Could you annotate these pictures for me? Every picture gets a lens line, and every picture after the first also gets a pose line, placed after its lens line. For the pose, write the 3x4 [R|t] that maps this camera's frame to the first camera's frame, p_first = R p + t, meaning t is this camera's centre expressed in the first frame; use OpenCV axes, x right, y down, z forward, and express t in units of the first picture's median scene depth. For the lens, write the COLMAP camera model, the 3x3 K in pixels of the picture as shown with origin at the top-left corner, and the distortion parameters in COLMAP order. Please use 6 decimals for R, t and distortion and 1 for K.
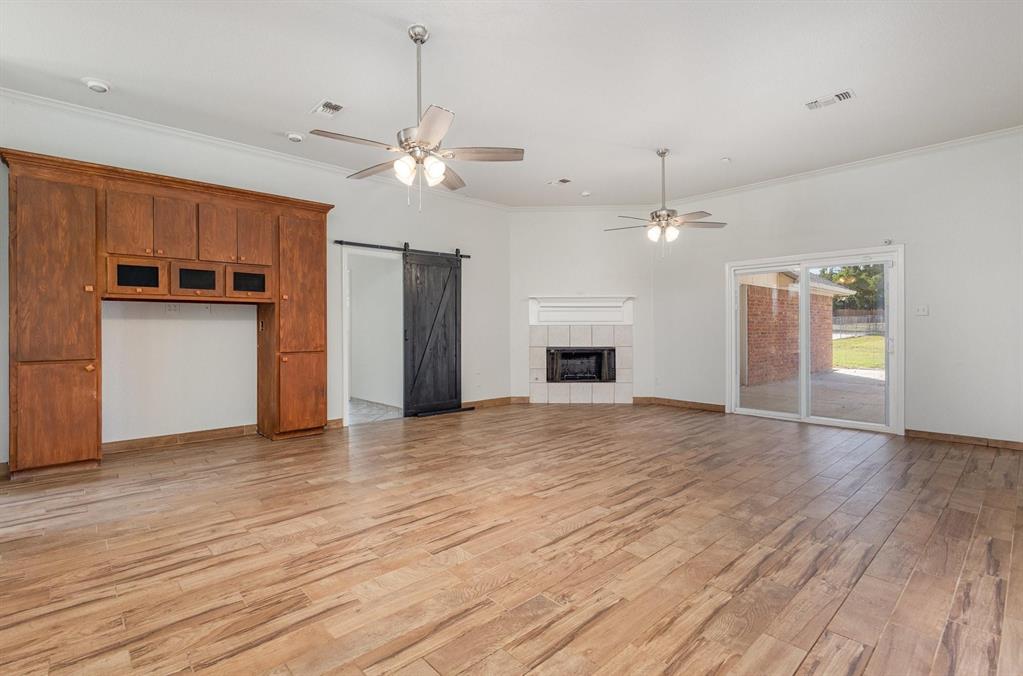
lens RADIAL K [[480.6, 0, 508.8], [0, 480.6, 327.8], [0, 0, 1]] dist [0.001739, -0.000528]
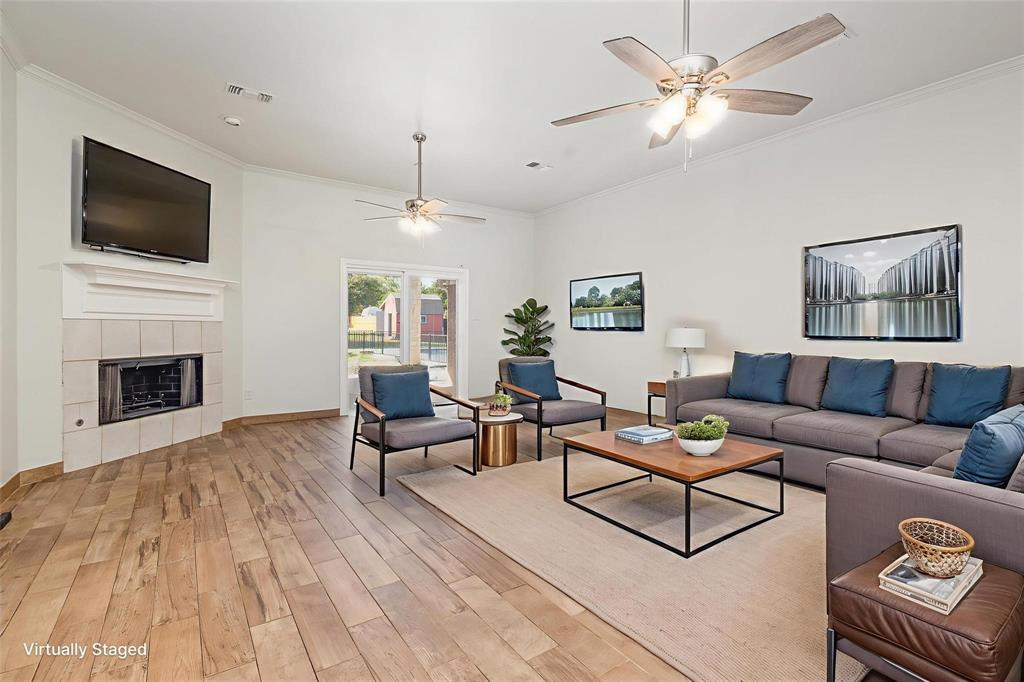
lens RADIAL K [[484.1, 0, 509.2], [0, 484.1, 330.8], [0, 0, 1]] dist [0.001414, -0.000104]
pose [[0.140763, -0.002520, 0.990040, -0.392853], [-0.005964, 0.999976, 0.003393, 0.003118], [-0.990025, -0.006382, 0.140744, 0.473120]]
